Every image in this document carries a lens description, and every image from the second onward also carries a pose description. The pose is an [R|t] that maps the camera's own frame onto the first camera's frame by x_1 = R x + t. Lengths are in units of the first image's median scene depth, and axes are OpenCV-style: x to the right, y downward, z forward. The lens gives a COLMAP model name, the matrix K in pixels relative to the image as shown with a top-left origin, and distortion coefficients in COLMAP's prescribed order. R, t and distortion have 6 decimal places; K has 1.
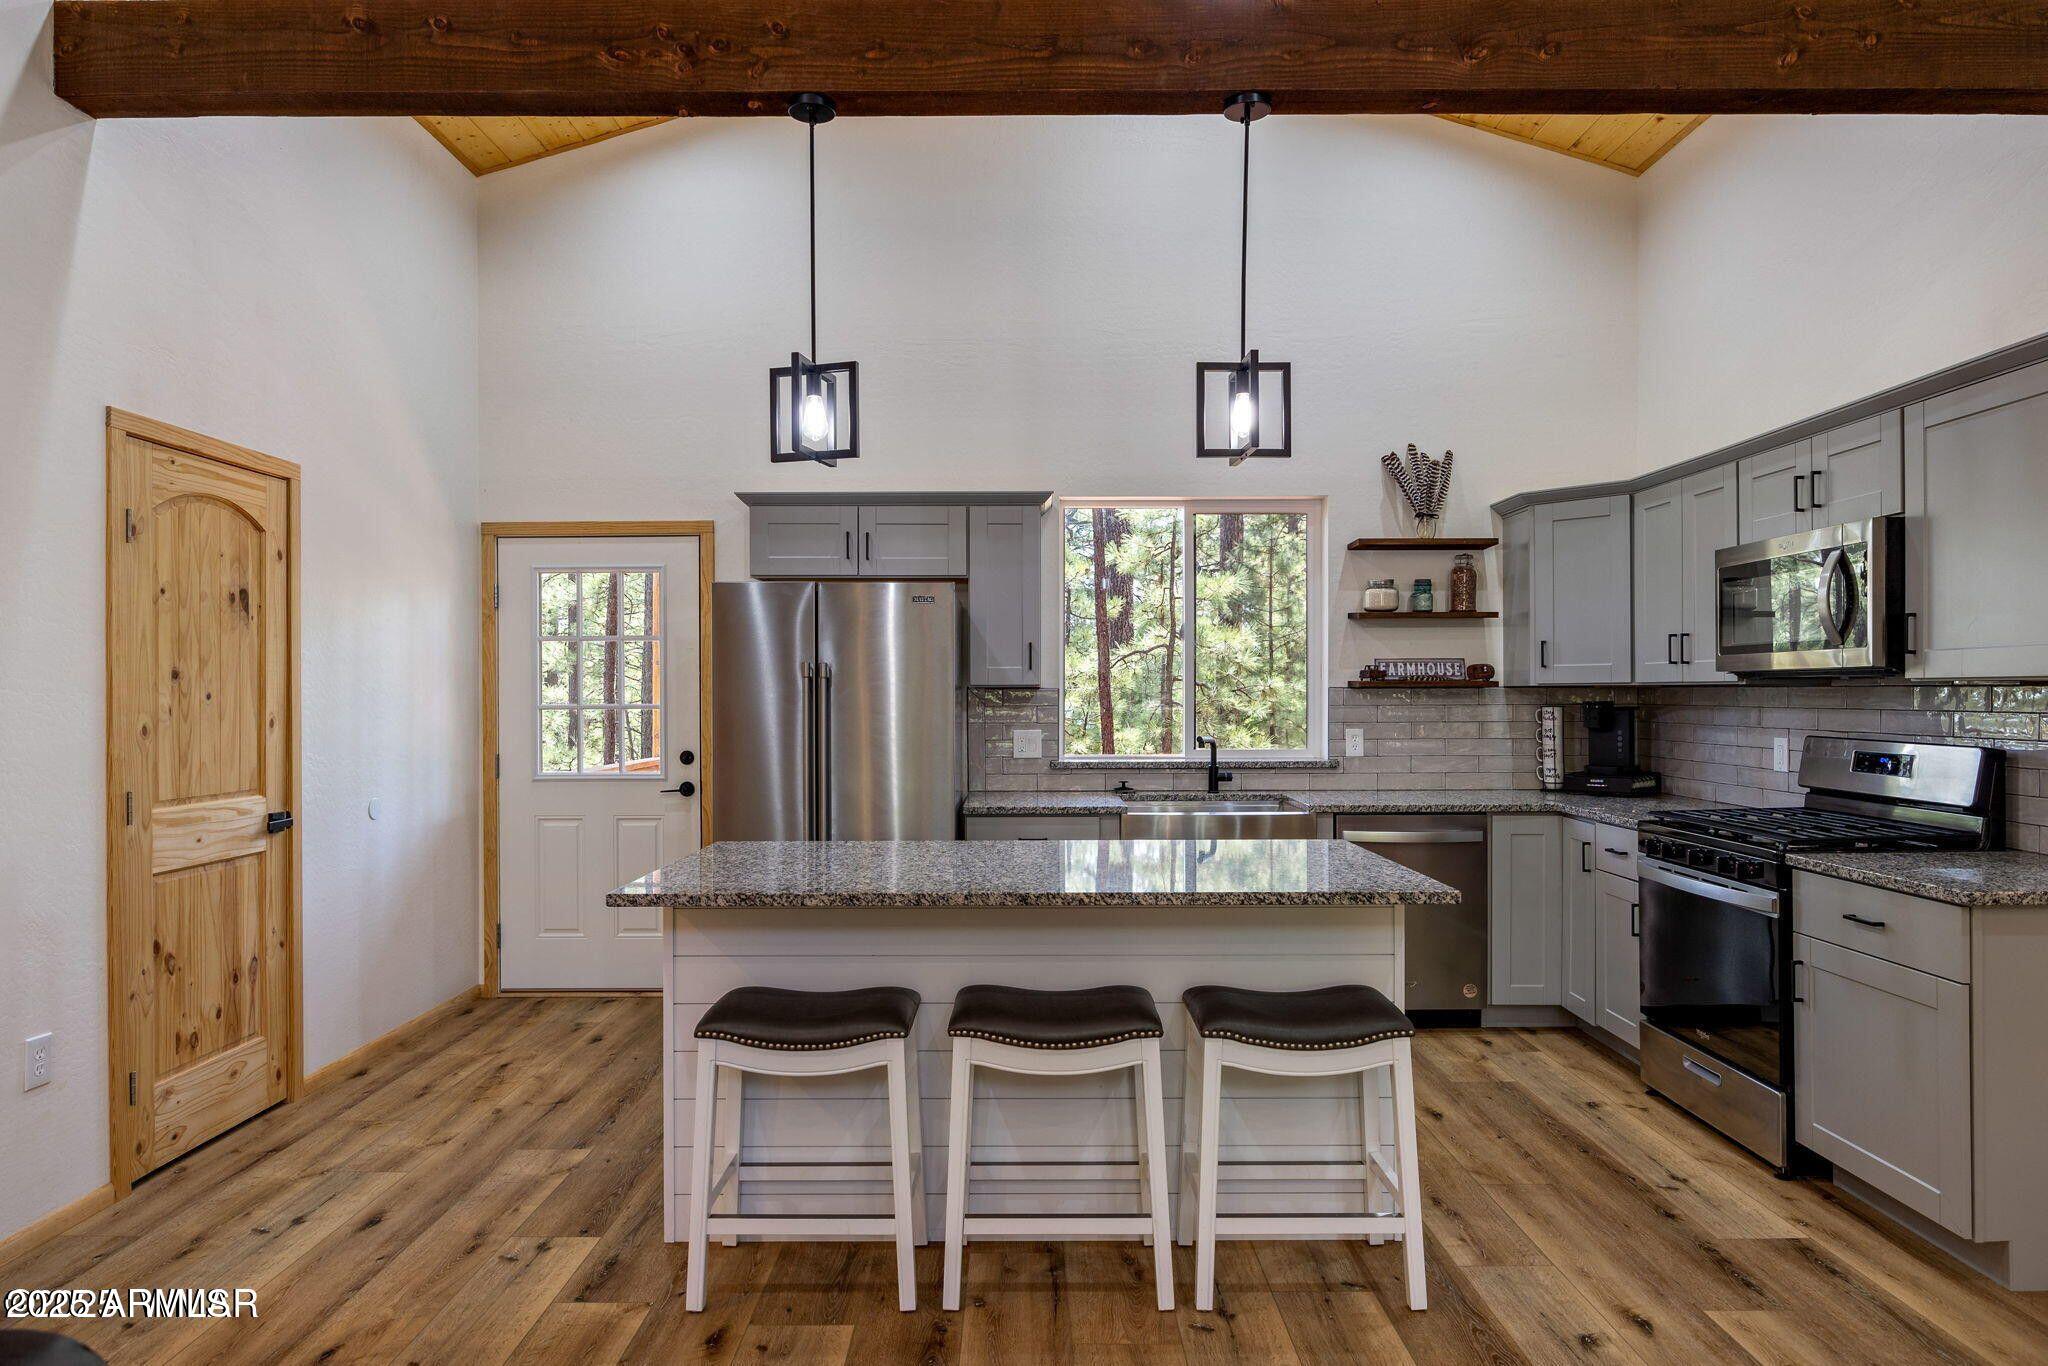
lens RADIAL K [[1216.8, 0, 1019.9], [0, 1216.8, 683.3], [0, 0, 1]] dist [-0.004136, -0.000835]
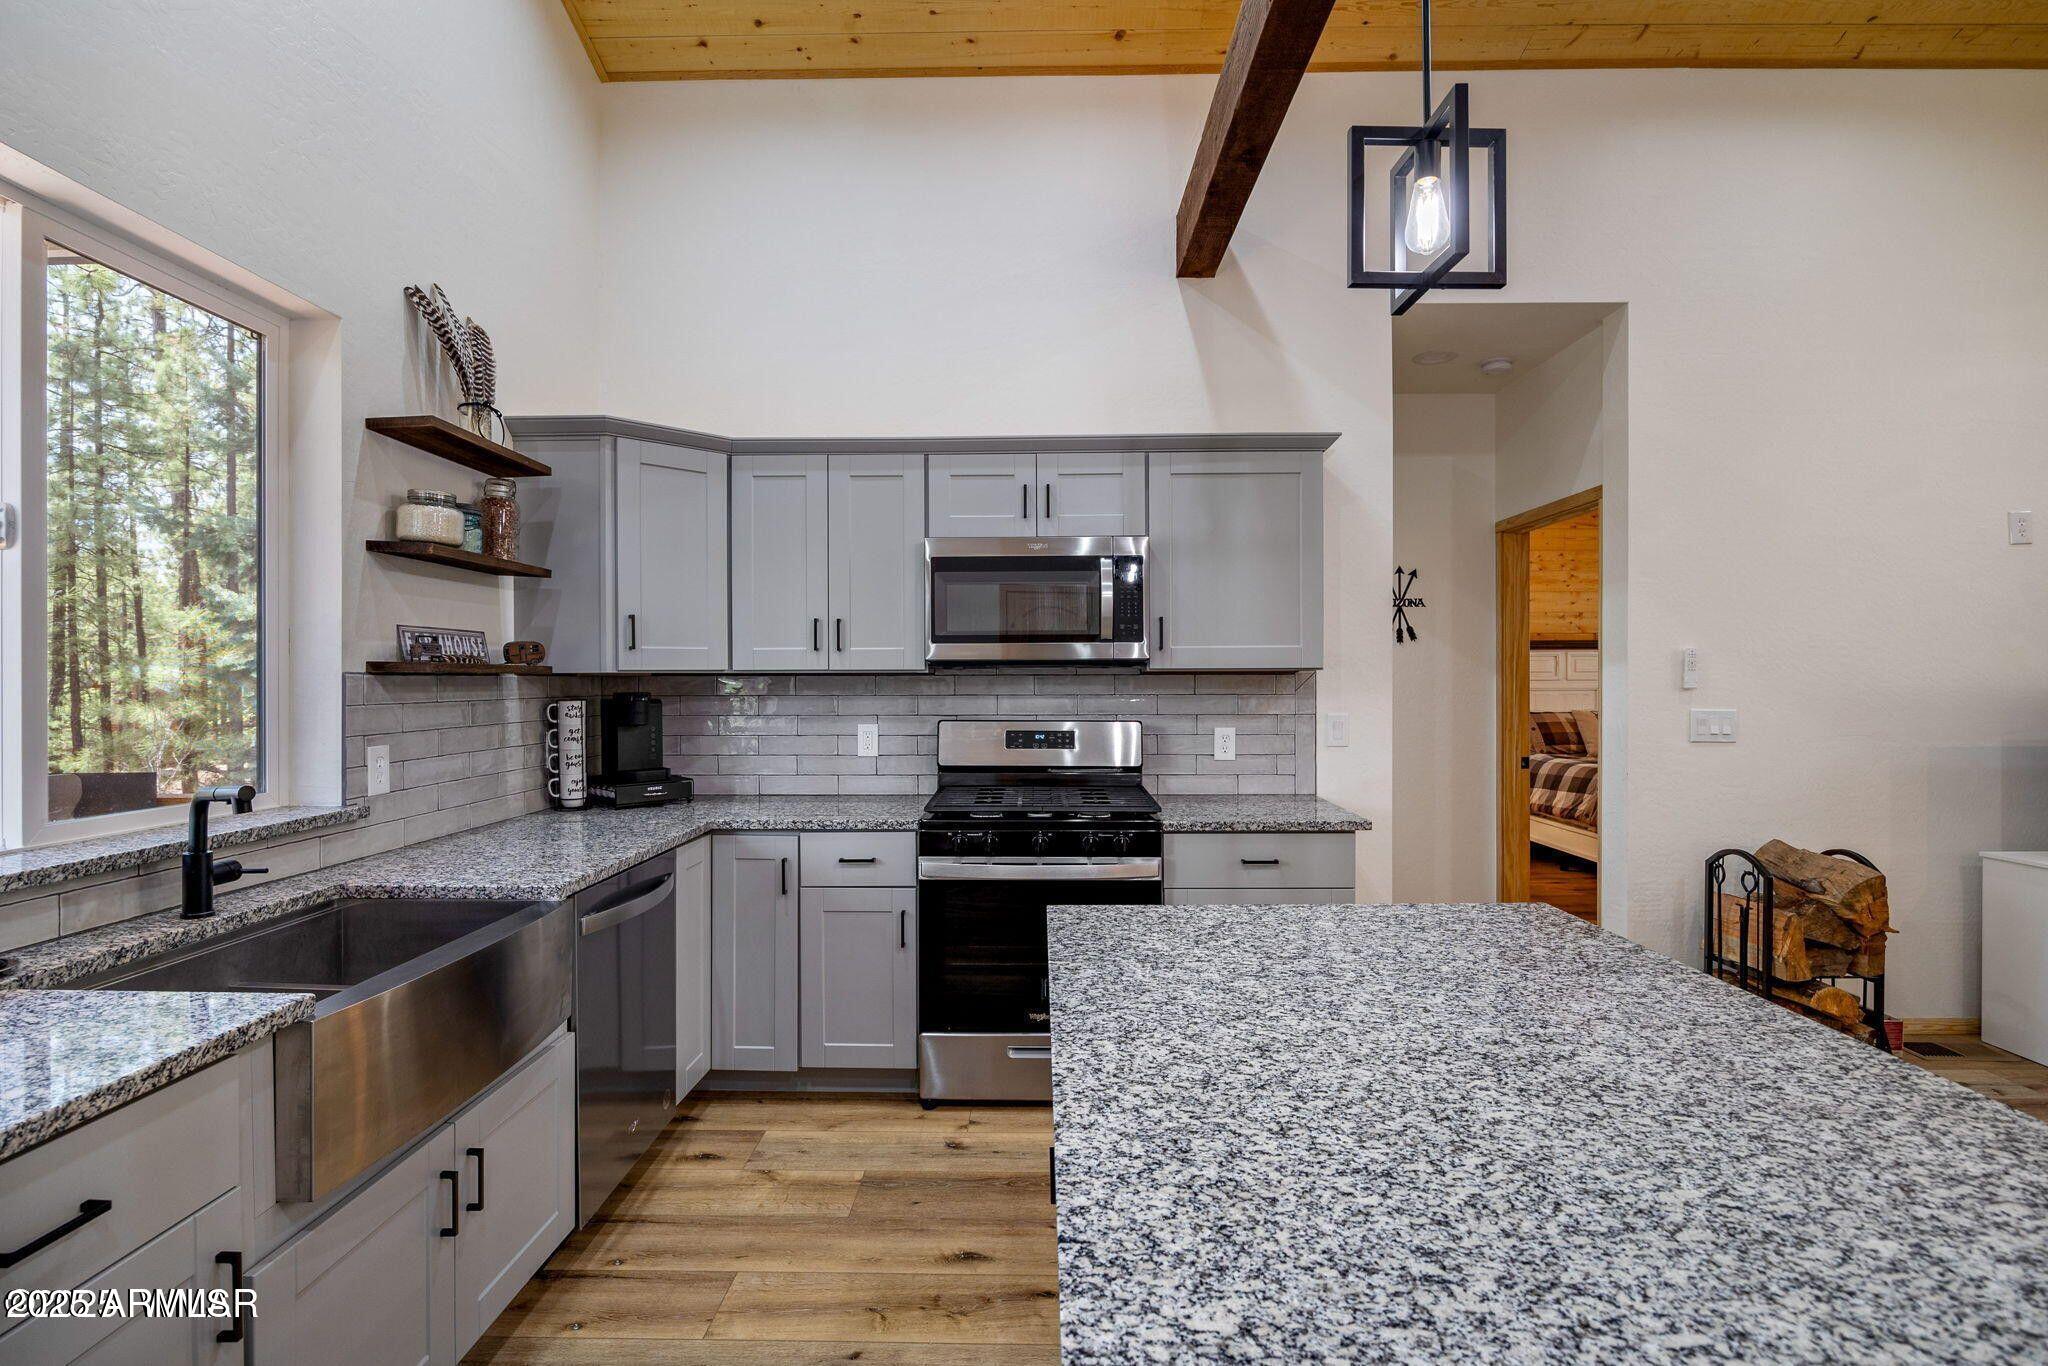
lens RADIAL K [[985.1, 0, 1023.1], [0, 985.1, 681.6], [0, 0, 1]] dist [0.002128, 0.000202]
pose [[0.013312, 0.000149, 0.999911, -0.188575], [-0.004236, 0.999991, -0.000092, 0.006356], [-0.999902, -0.004235, 0.013313, 0.719147]]
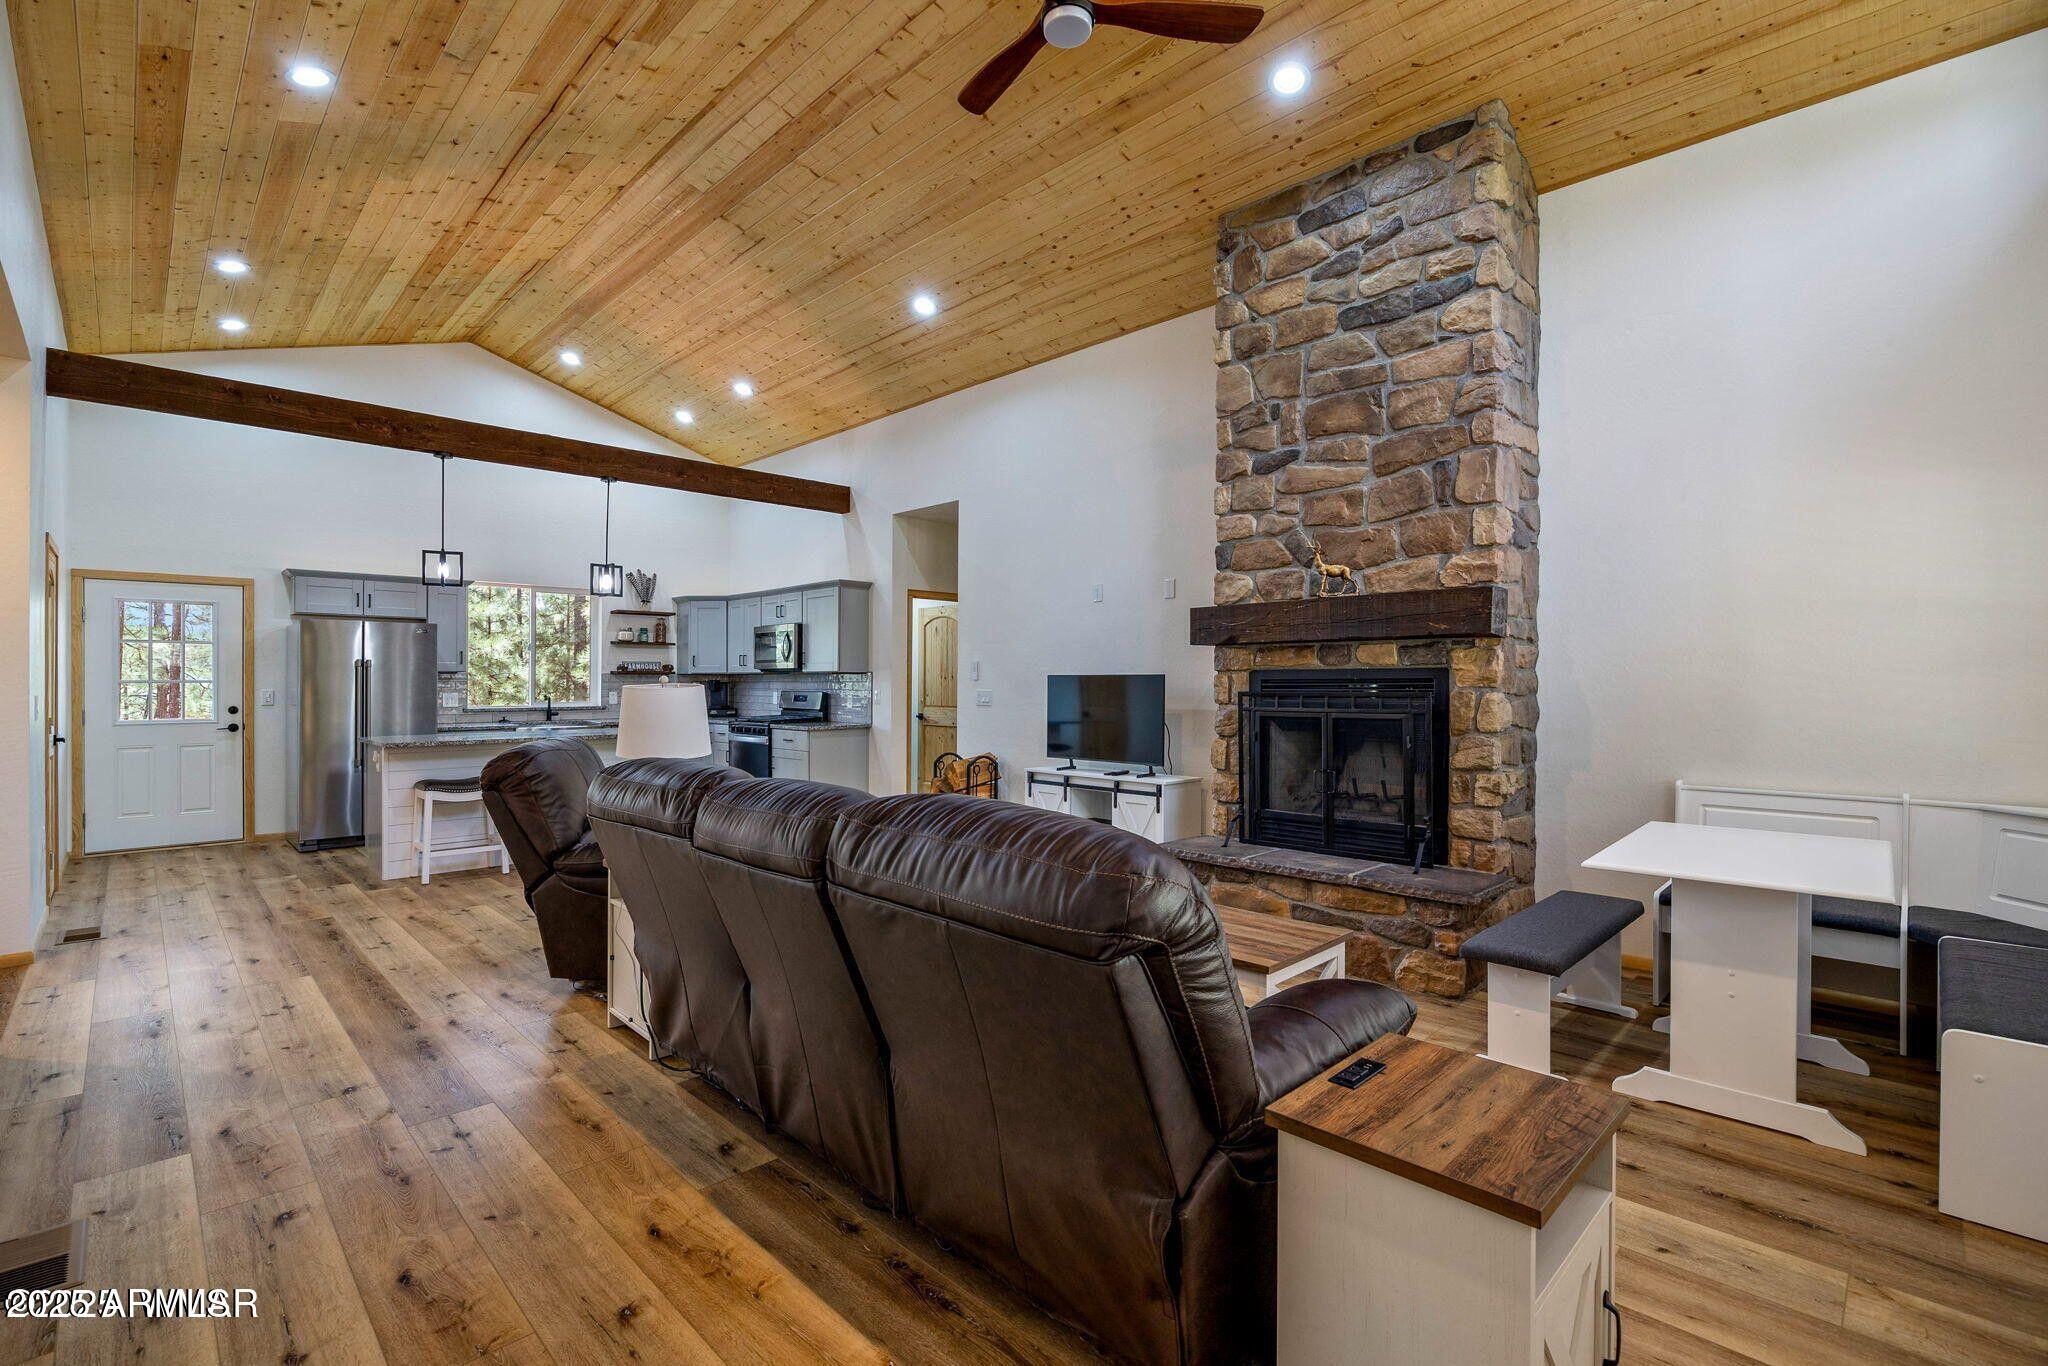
lens RADIAL K [[916.4, 0, 1013.2], [0, 916.4, 681.2], [0, 0, 1]] dist [-0.004262, -0.000257]
pose [[0.718674, 0.002773, 0.695342, -0.398502], [-0.007150, 0.999969, 0.003403, 0.006237], [-0.695311, -0.007417, 0.718671, -0.793923]]
